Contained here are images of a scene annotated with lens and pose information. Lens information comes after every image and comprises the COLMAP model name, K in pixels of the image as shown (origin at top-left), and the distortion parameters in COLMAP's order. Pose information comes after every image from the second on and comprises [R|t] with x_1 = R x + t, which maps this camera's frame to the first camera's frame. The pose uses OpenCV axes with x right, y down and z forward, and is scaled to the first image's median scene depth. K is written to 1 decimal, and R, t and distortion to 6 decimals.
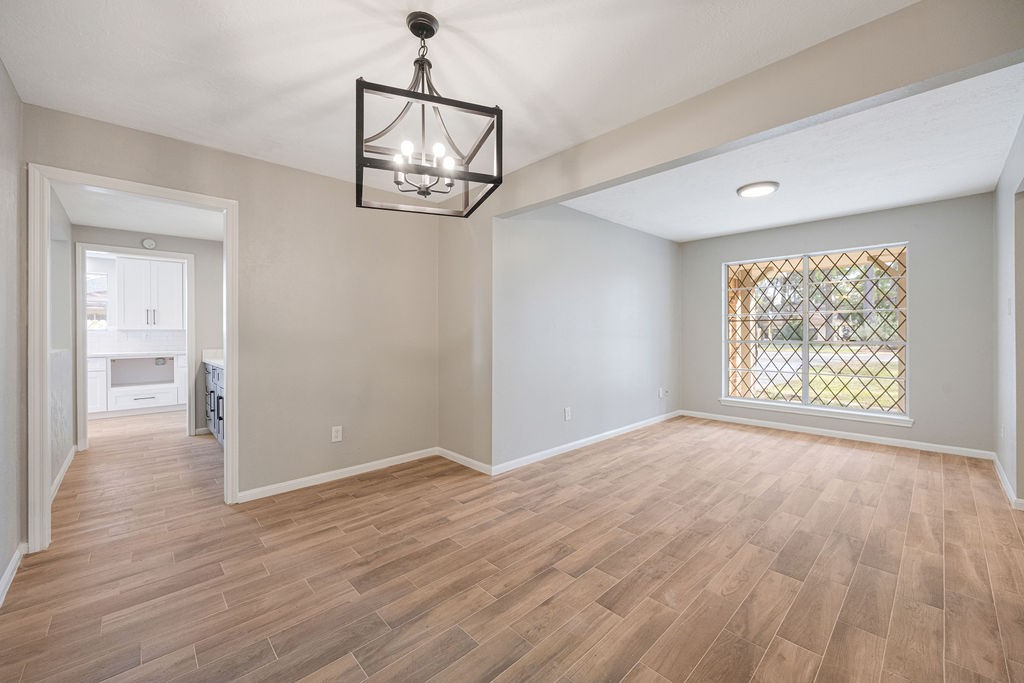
lens RADIAL K [[403.0, 0, 511.2], [0, 403.0, 335.8], [0, 0, 1]] dist [-0.004054, 0.000578]
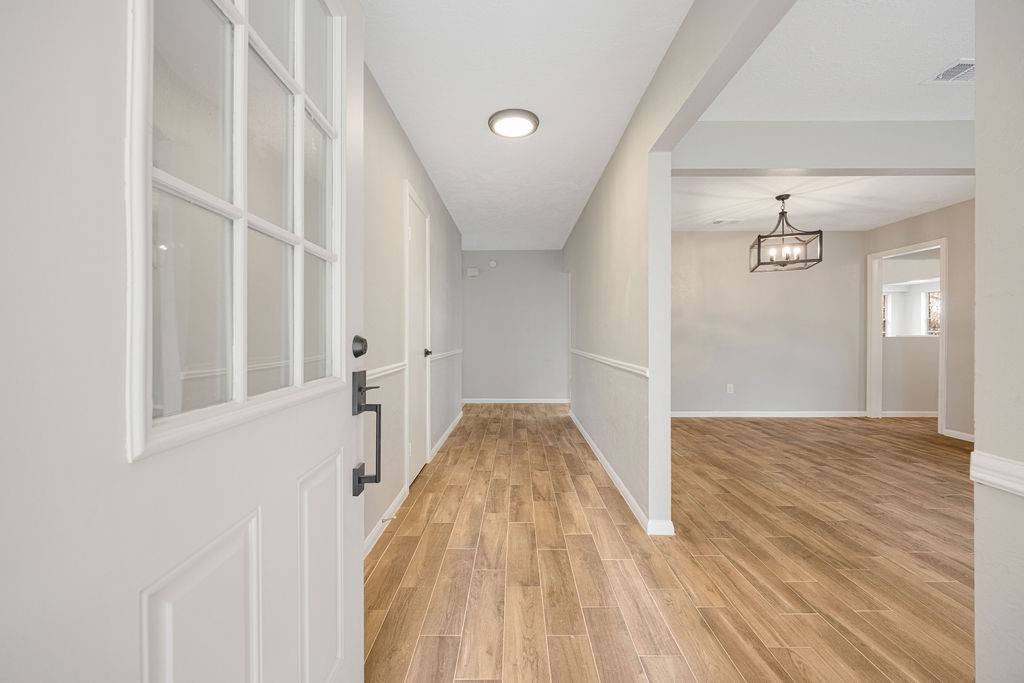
lens RADIAL K [[403.0, 0, 511.2], [0, 403.0, 335.8], [0, 0, 1]] dist [-0.004054, 0.000578]
pose [[-0.696600, 0.005854, -0.717436, 1.546359], [-0.001834, 0.999949, 0.009940, 0.026983], [0.717457, 0.008240, -0.696554, 0.878976]]
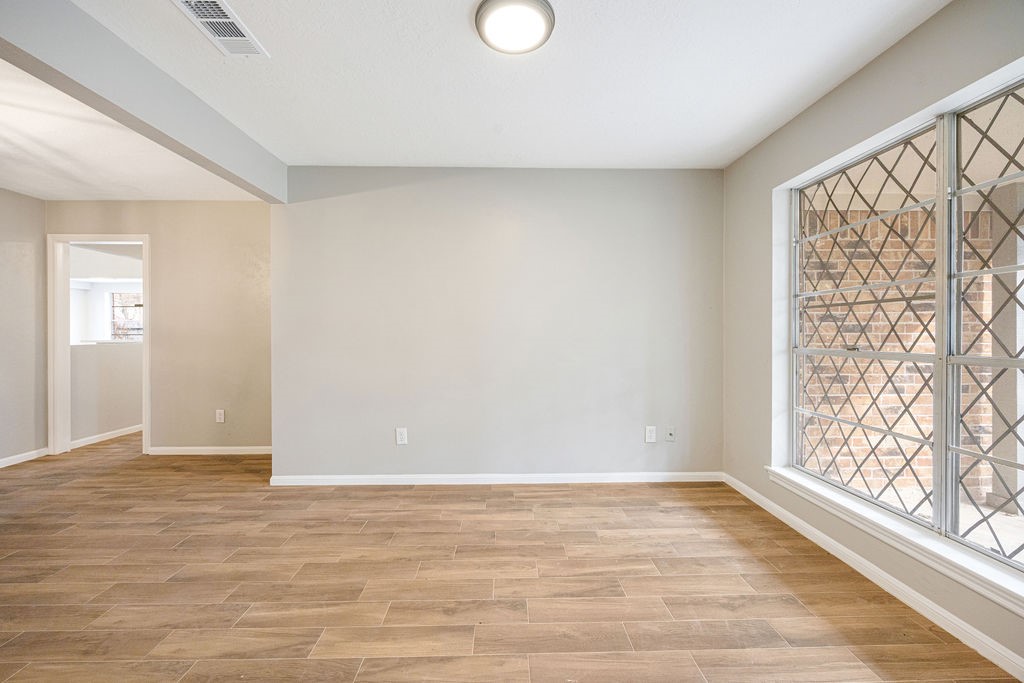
lens RADIAL K [[403.0, 0, 511.2], [0, 403.0, 335.8], [0, 0, 1]] dist [-0.004054, 0.000578]
pose [[0.740024, 0.006751, -0.672547, 1.152173], [-0.005720, 0.999977, 0.003744, -0.000510], [0.672557, 0.001076, 0.740045, 0.817418]]
